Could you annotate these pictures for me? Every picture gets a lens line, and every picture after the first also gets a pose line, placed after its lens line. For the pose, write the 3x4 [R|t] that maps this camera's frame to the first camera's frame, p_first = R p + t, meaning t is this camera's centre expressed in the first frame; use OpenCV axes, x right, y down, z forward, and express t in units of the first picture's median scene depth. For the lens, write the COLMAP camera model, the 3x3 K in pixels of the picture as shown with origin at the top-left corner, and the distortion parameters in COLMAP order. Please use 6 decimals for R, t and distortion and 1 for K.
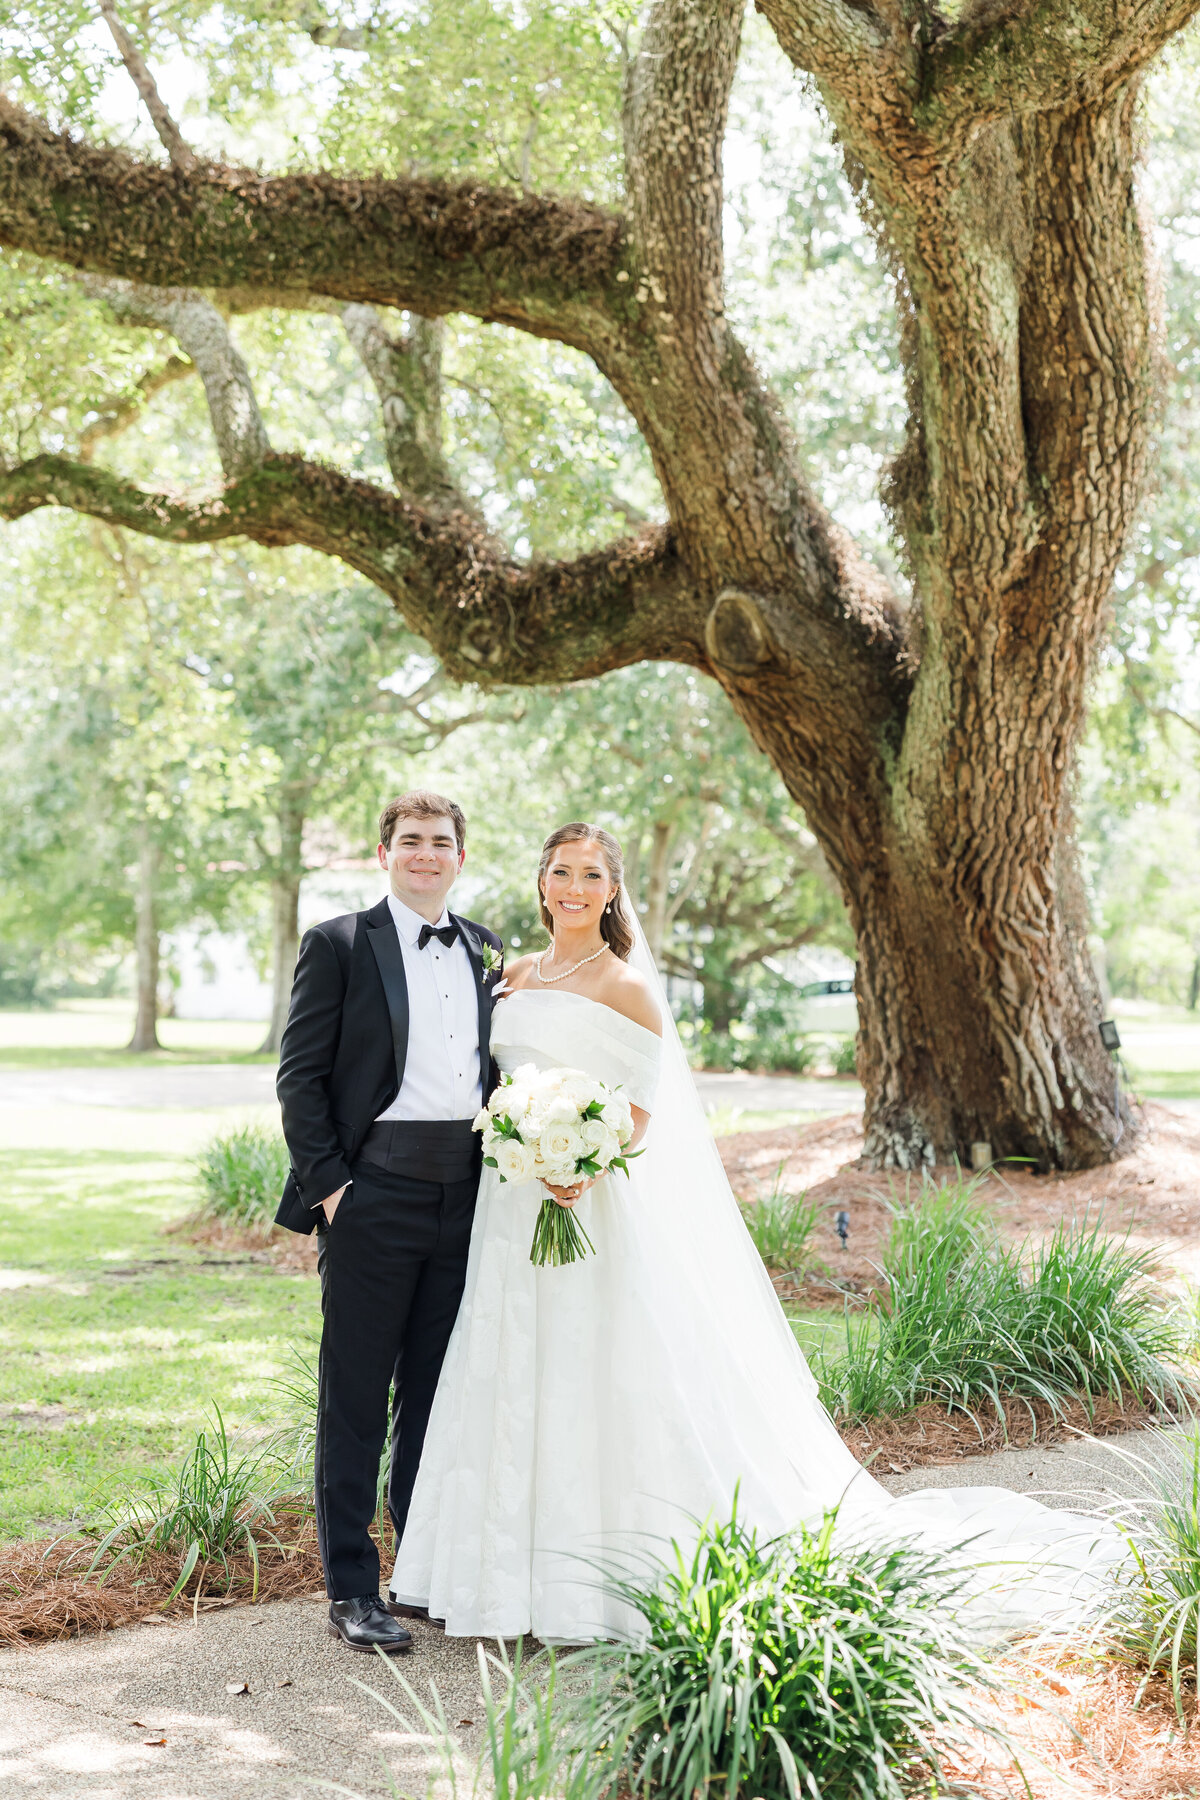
lens RADIAL K [[2996.6, 0, 608.0], [0, 2996.6, 901.4], [0, 0, 1]] dist [0.017241, 0.000000]
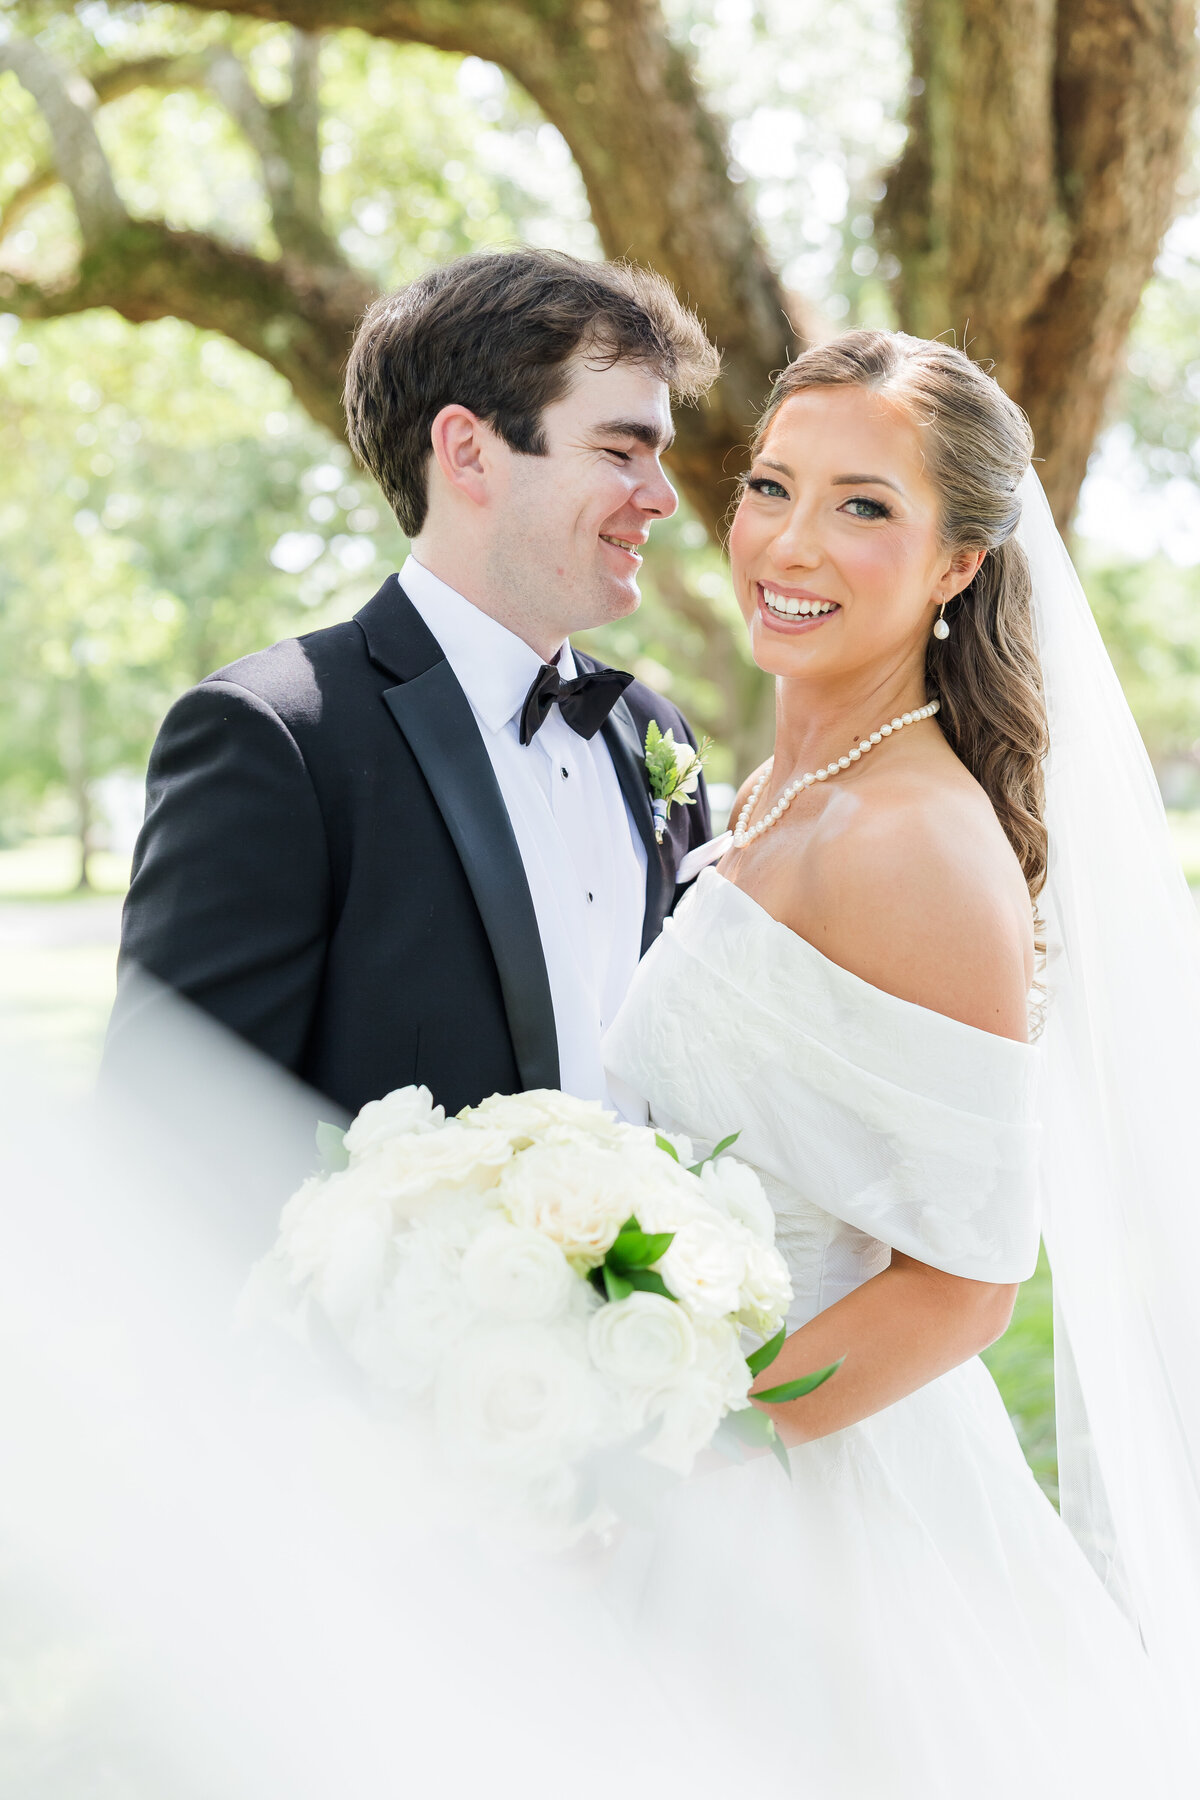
lens RADIAL K [[2448.7, 0, 616.3], [0, 2448.7, 906.1], [0, 0, 1]] dist [0.047513, 0.000000]
pose [[0.997492, -0.040547, 0.058008, -0.024618], [0.036587, 0.997030, 0.067775, 0.006527], [-0.060584, -0.065483, 0.996013, 0.302637]]
